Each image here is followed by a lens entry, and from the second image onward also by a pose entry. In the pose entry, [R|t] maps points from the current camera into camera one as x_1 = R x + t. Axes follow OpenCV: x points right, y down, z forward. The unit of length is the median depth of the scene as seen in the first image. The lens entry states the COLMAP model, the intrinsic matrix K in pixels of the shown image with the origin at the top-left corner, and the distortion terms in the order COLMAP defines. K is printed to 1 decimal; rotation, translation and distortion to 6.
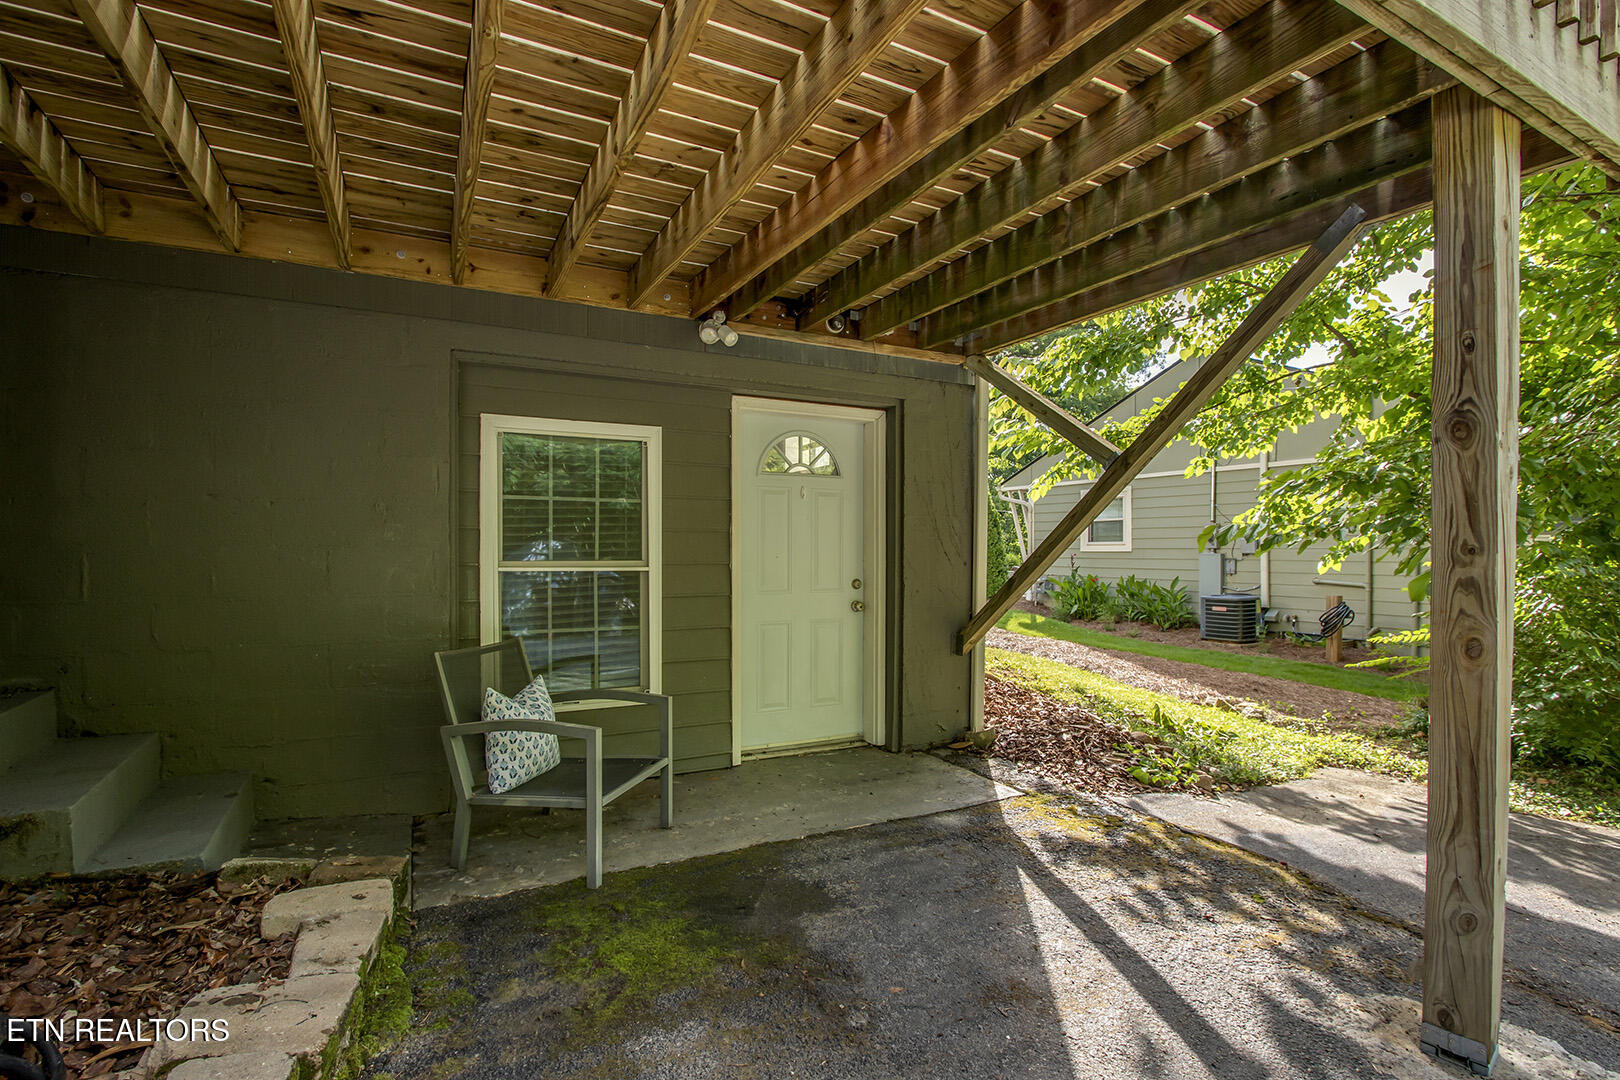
lens RADIAL K [[753.6, 0, 794.6], [0, 753.6, 551.7], [0, 0, 1]] dist [-0.021149, 0.002203]
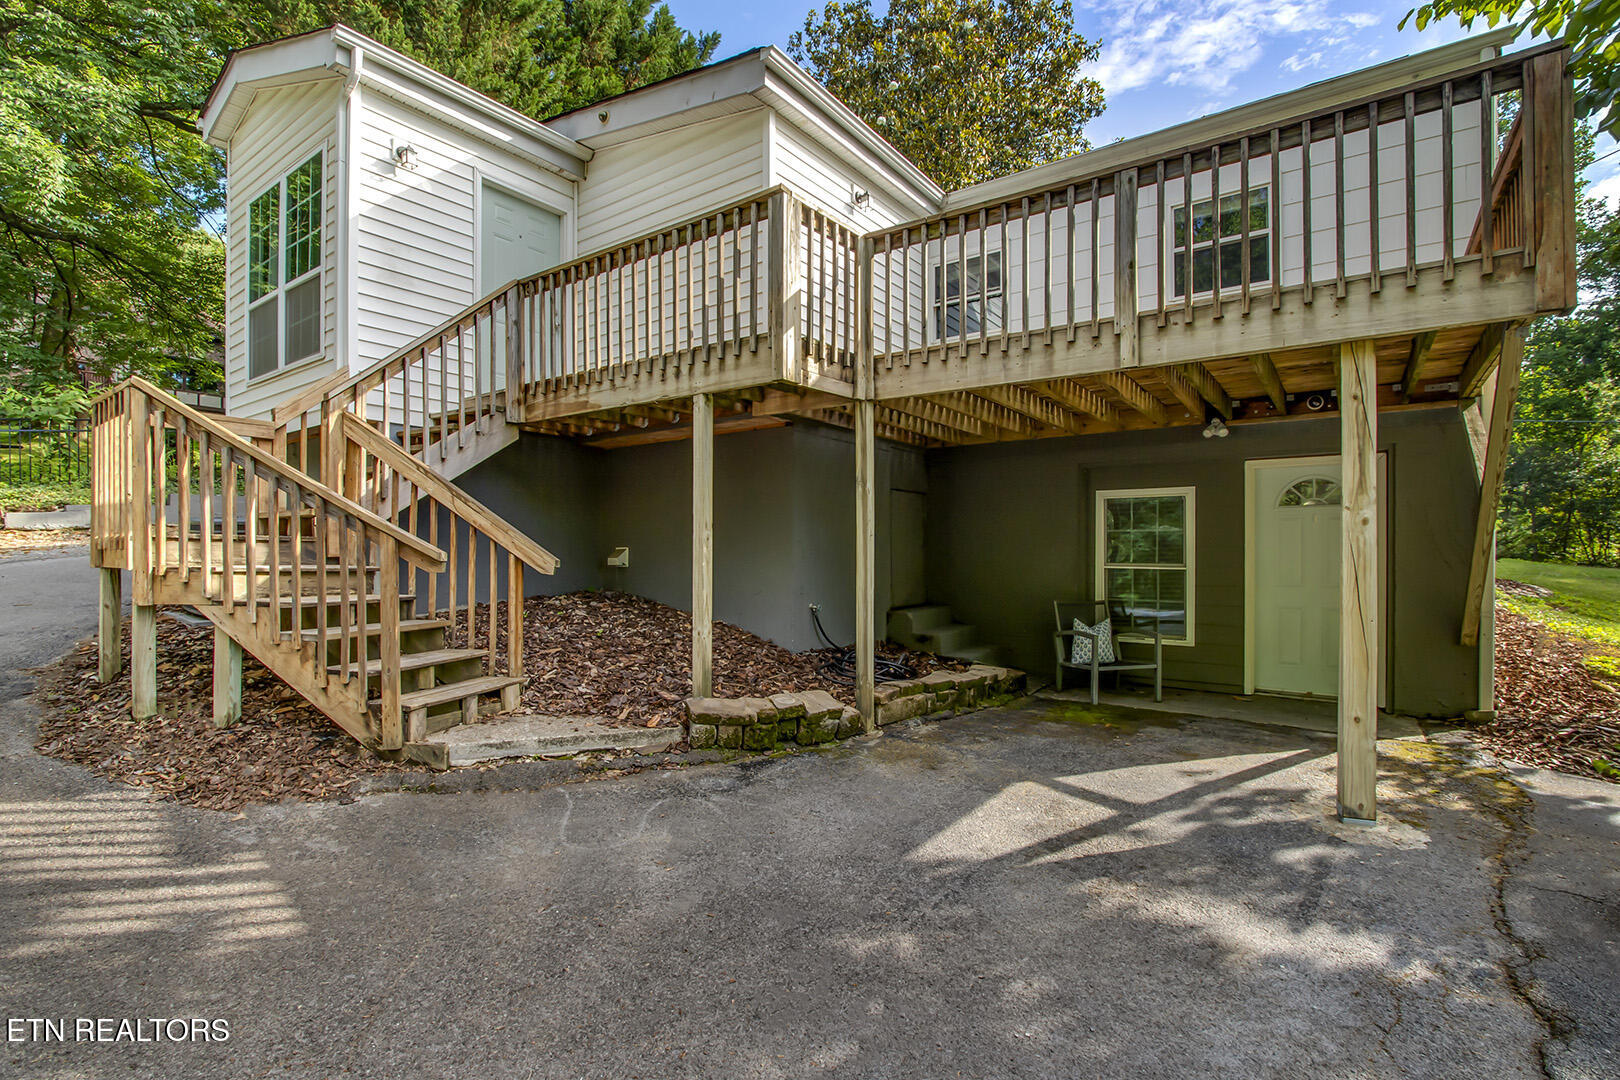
lens RADIAL K [[753.6, 0, 821.6], [0, 753.6, 537.1], [0, 0, 1]] dist [-0.021149, 0.002203]
pose [[0.471887, -0.012866, -0.881565, 1.290047], [-0.002111, 0.999874, -0.015723, -0.027103], [0.881657, 0.009280, 0.471800, -0.779021]]
